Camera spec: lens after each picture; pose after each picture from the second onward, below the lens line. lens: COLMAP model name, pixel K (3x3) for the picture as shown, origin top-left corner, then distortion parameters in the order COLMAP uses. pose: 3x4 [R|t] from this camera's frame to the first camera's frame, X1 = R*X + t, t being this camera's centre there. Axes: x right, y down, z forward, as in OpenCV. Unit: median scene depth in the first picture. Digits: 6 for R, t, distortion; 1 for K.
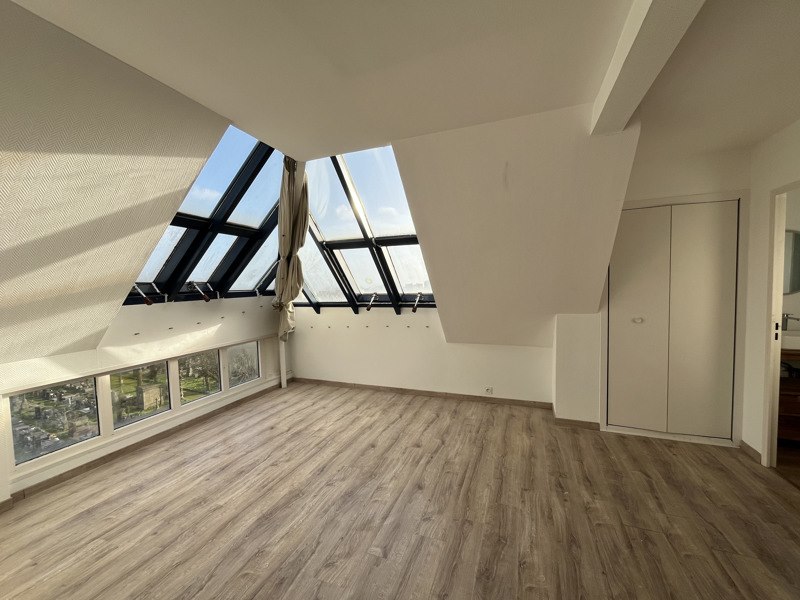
lens RADIAL K [[323.8, 0, 400.0], [0, 323.8, 300.0], [0, 0, 1]] dist [-0.000897, -0.000354]
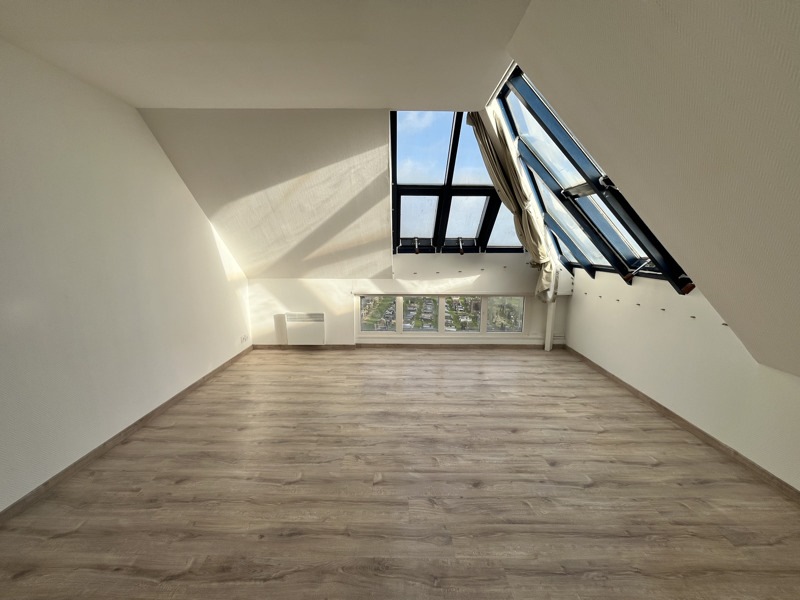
lens RADIAL K [[323.8, 0, 400.0], [0, 323.8, 300.0], [0, 0, 1]] dist [-0.000897, -0.000354]
pose [[0.352791, 0.185484, -0.917134, 0.515732], [-0.058967, 0.982615, 0.176044, -0.030019], [0.933842, -0.008026, 0.357595, 0.383093]]
